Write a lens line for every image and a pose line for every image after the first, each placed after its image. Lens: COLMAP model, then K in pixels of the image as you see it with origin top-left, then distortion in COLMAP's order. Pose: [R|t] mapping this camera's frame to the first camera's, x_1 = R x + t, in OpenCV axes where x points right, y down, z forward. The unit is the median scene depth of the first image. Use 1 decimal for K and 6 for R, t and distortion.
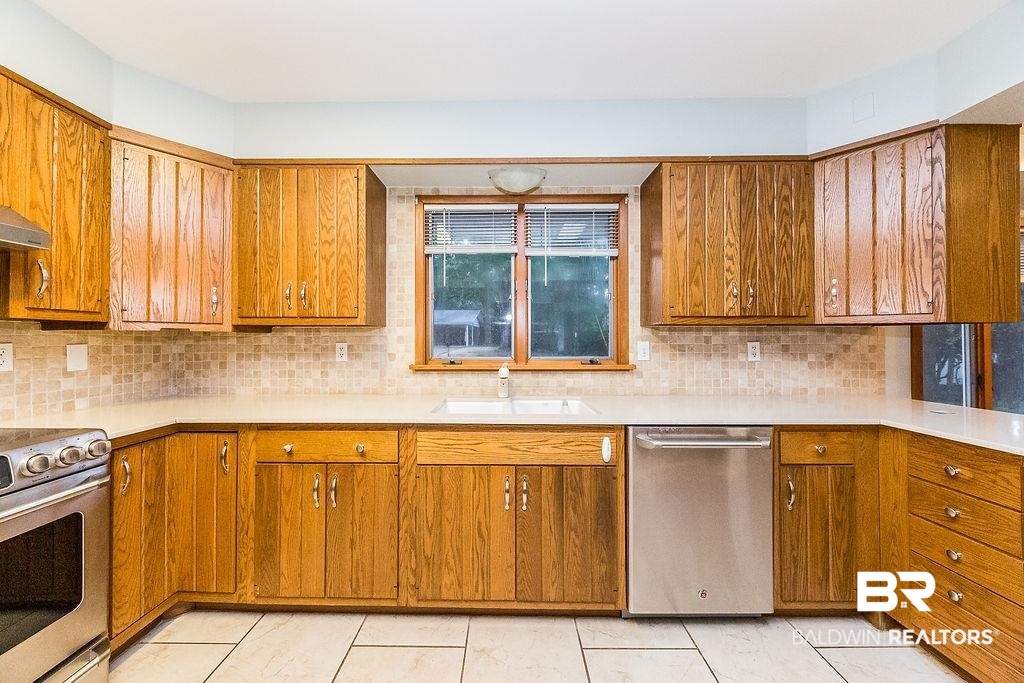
lens RADIAL K [[351.0, 0, 507.1], [0, 351.0, 336.8], [0, 0, 1]] dist [0.007309, -0.004274]
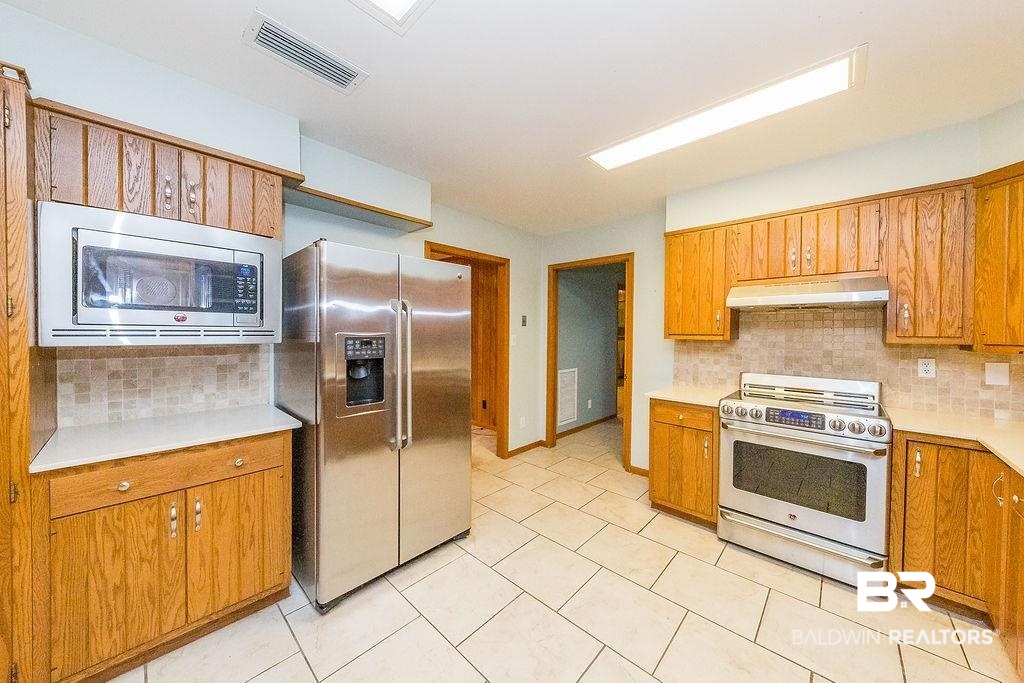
lens RADIAL K [[351.0, 0, 507.1], [0, 351.0, 336.8], [0, 0, 1]] dist [0.007309, -0.004274]
pose [[-0.684972, 0.002653, -0.728565, 0.762719], [-0.003900, 0.999966, 0.007308, -0.068506], [0.728559, 0.007847, -0.684938, 0.631893]]
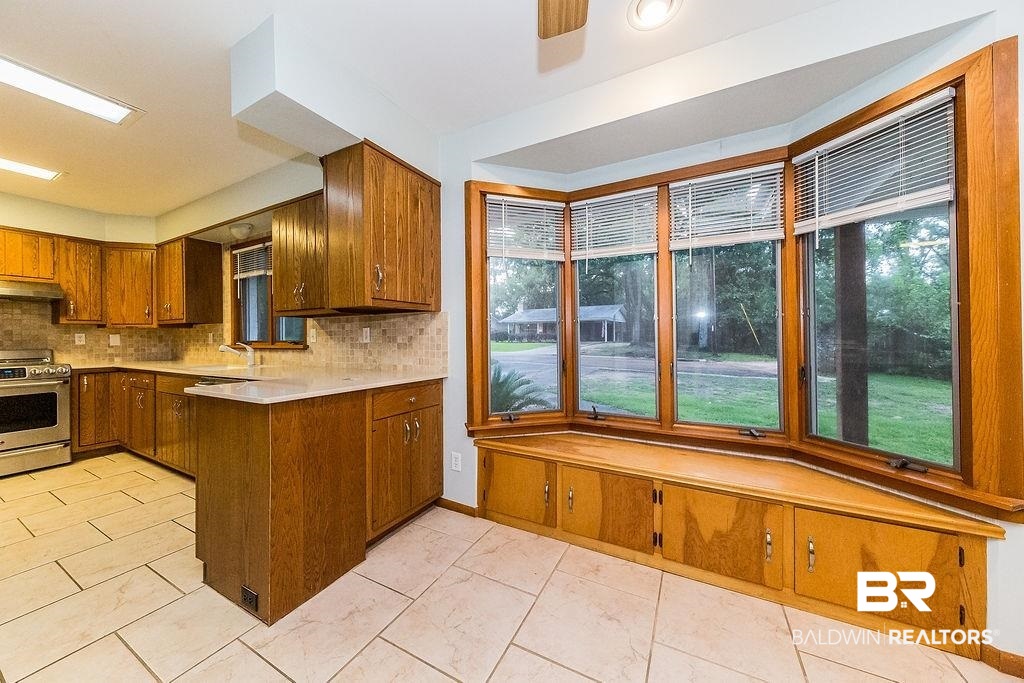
lens RADIAL K [[351.0, 0, 507.1], [0, 351.0, 336.8], [0, 0, 1]] dist [0.007309, -0.004274]
pose [[0.884238, -0.008670, -0.466956, 2.289336], [0.012816, 0.999902, 0.005702, 0.061345], [0.466860, -0.011027, 0.884262, 0.144042]]
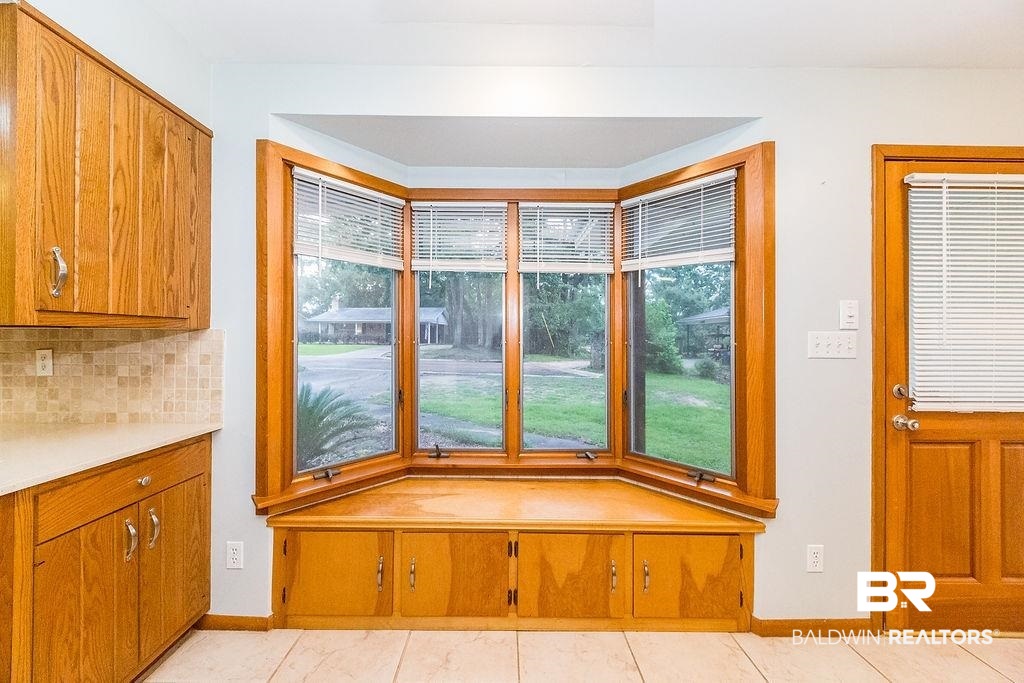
lens RADIAL K [[351.0, 0, 507.1], [0, 351.0, 336.8], [0, 0, 1]] dist [0.007309, -0.004274]
pose [[0.999959, 0.002824, 0.008596, 2.163046], [-0.002866, 0.999984, 0.004817, -0.023748], [-0.008582, -0.004841, 0.999951, 0.347100]]
